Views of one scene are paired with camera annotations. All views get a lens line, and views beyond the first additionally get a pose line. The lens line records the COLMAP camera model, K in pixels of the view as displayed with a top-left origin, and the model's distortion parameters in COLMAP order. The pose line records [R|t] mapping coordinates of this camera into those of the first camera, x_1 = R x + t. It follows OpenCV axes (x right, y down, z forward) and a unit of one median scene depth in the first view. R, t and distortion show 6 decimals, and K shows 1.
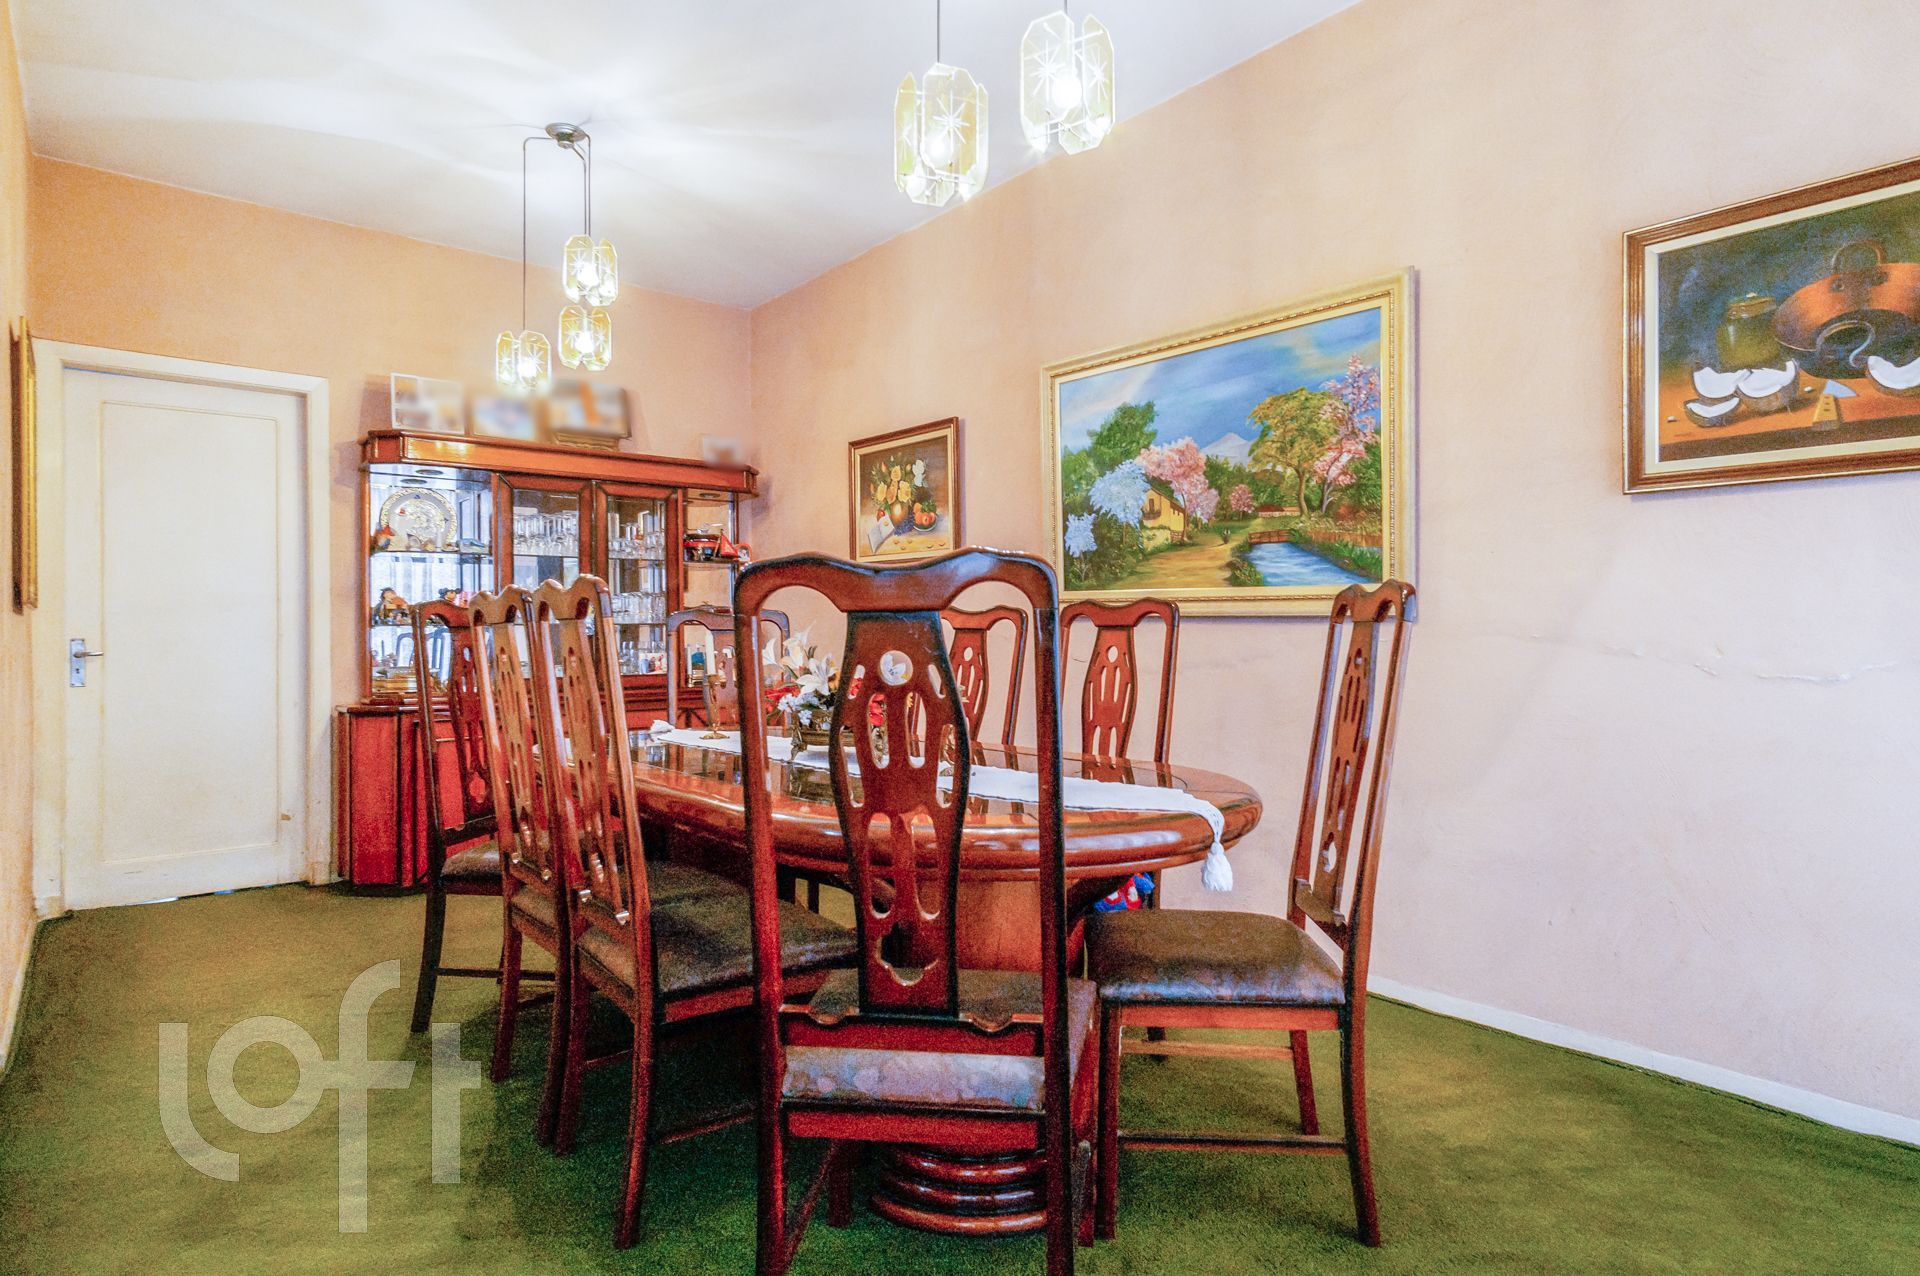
lens RADIAL K [[1015.5, 0, 989.1], [0, 1015.5, 622.5], [0, 0, 1]] dist [0.004056, 0.002186]
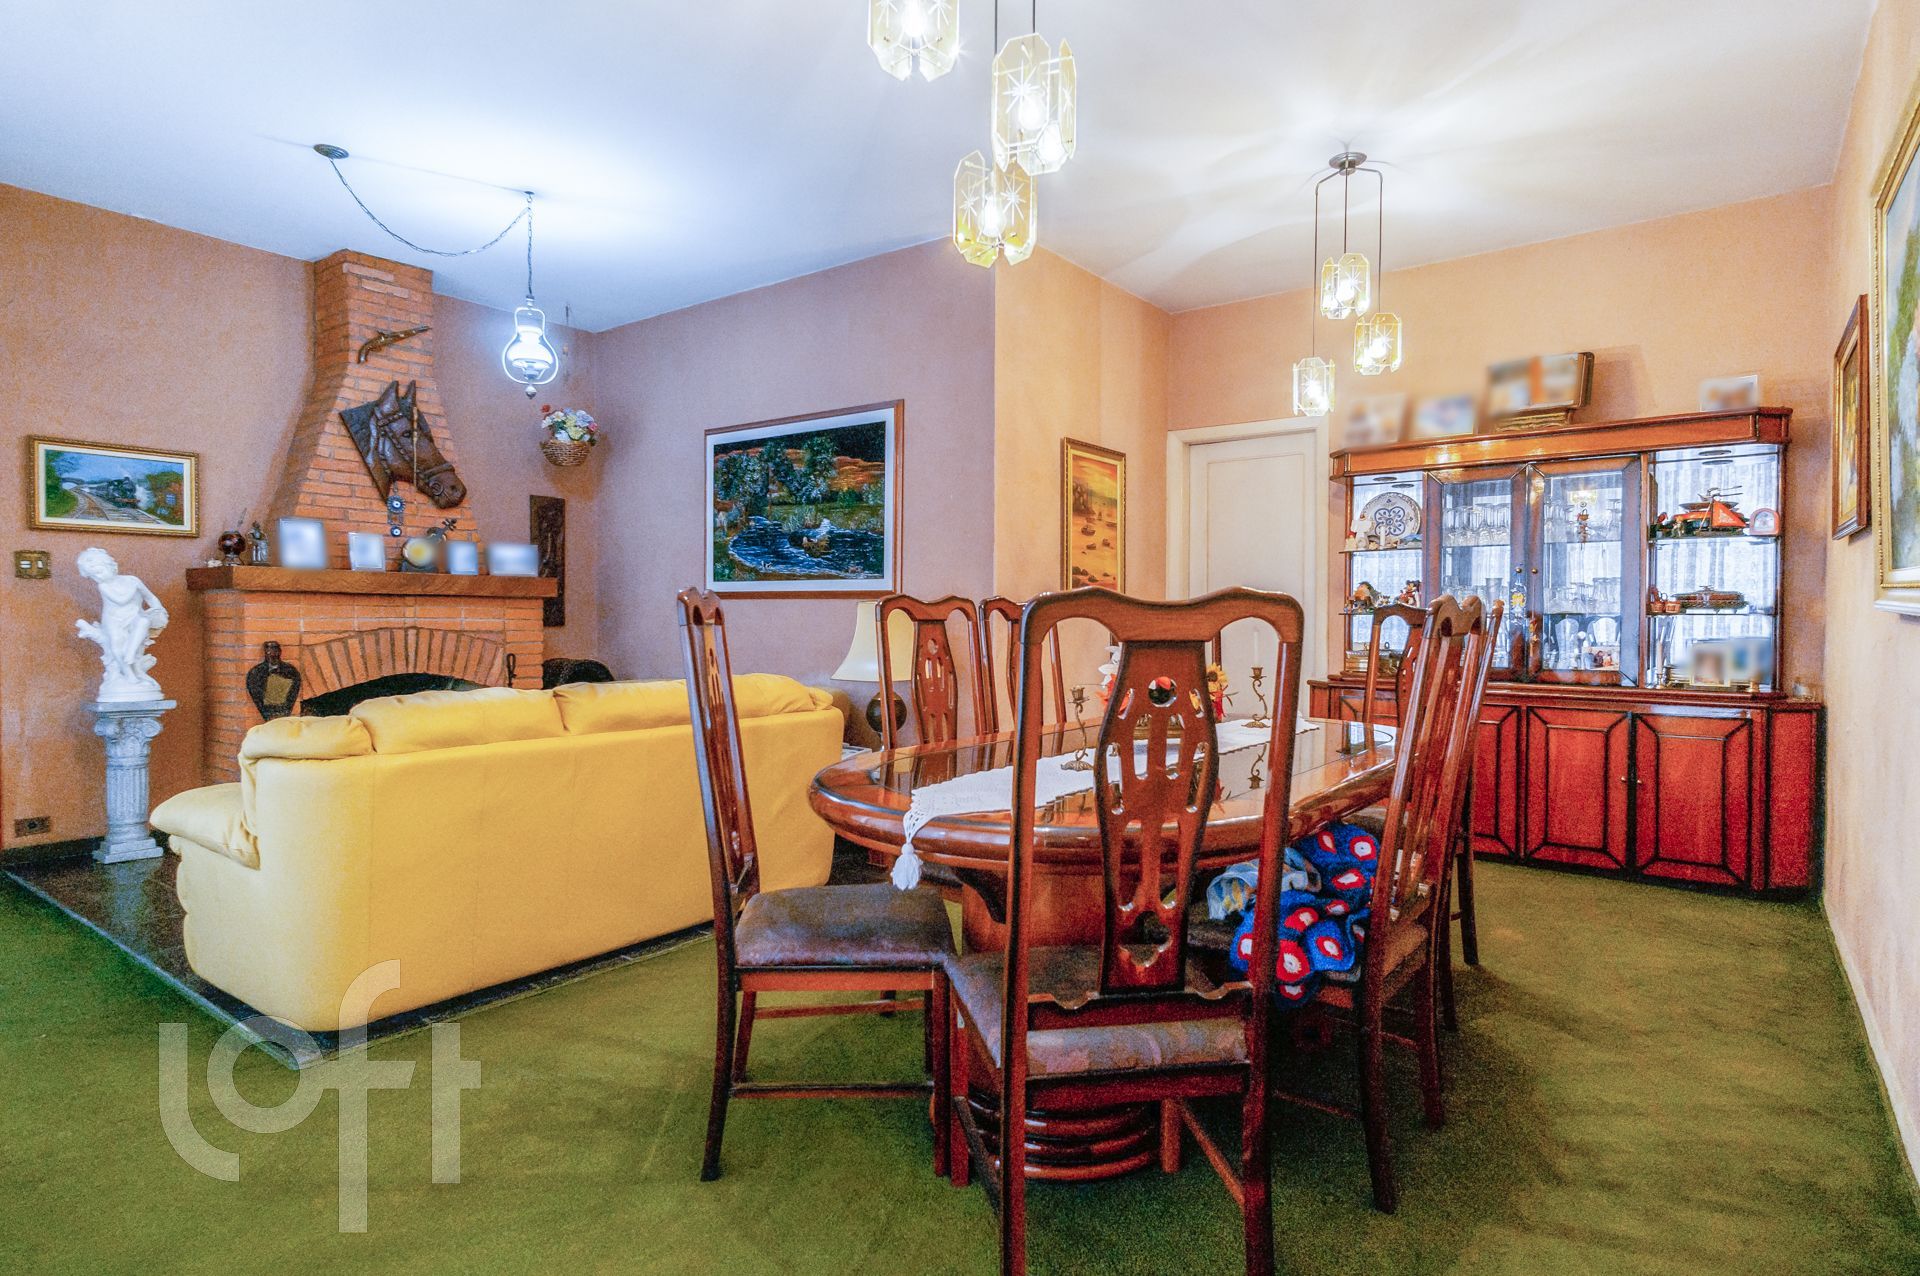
lens RADIAL K [[1015.5, 0, 963.5], [0, 1015.5, 633.9], [0, 0, 1]] dist [0.004056, 0.002186]
pose [[0.204624, 0.029010, -0.978411, 0.587631], [0.006899, 0.999493, 0.031078, -0.017537], [0.978816, -0.013109, 0.204320, 0.389239]]
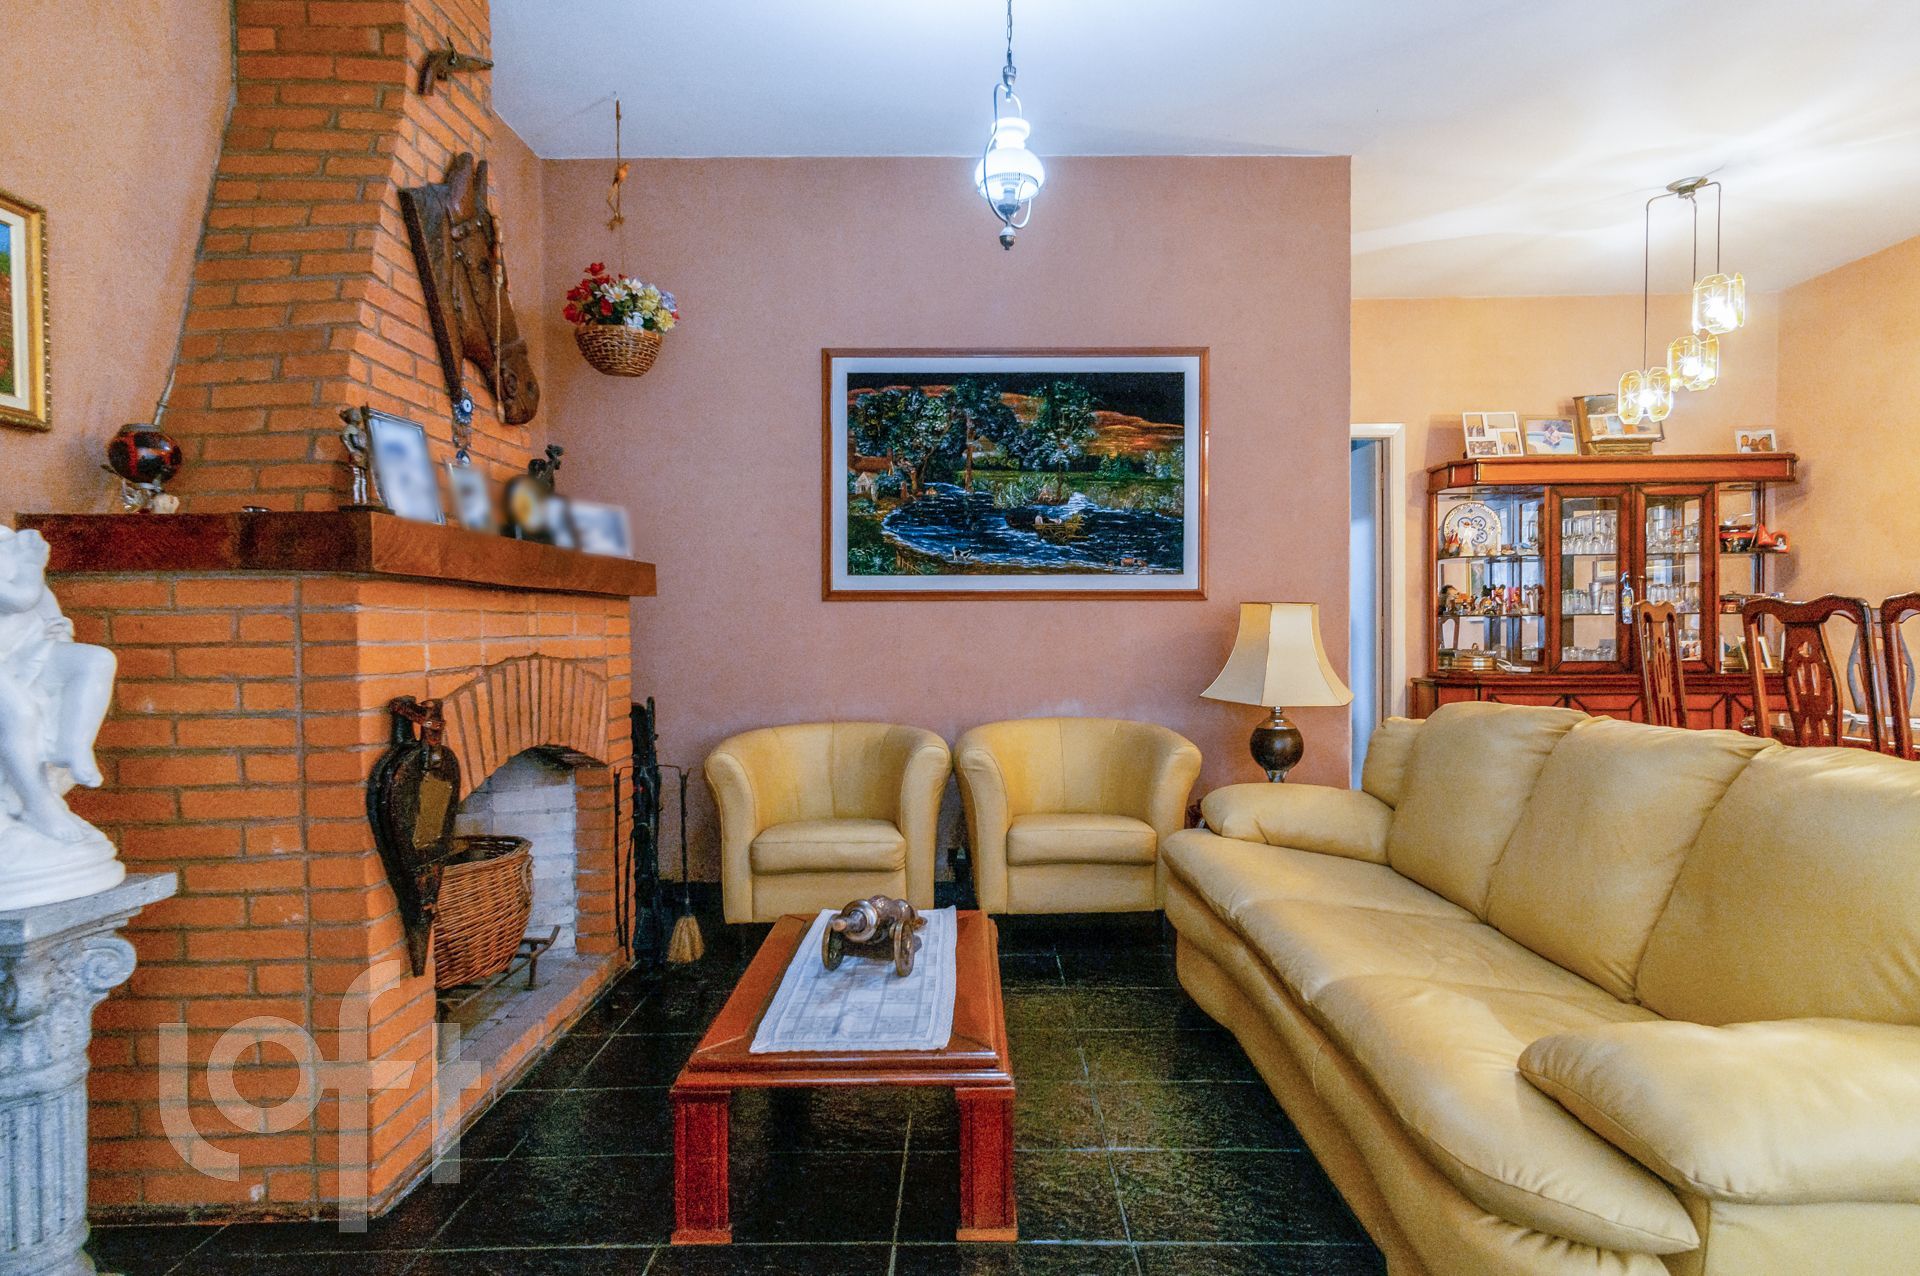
lens RADIAL K [[1015.5, 0, 965.0], [0, 1015.5, 635.5], [0, 0, 1]] dist [0.004056, 0.002186]
pose [[0.752583, 0.013788, -0.658353, -0.276058], [0.008670, 0.999487, 0.030842, -0.021183], [0.658440, -0.028919, 0.752077, -0.417999]]
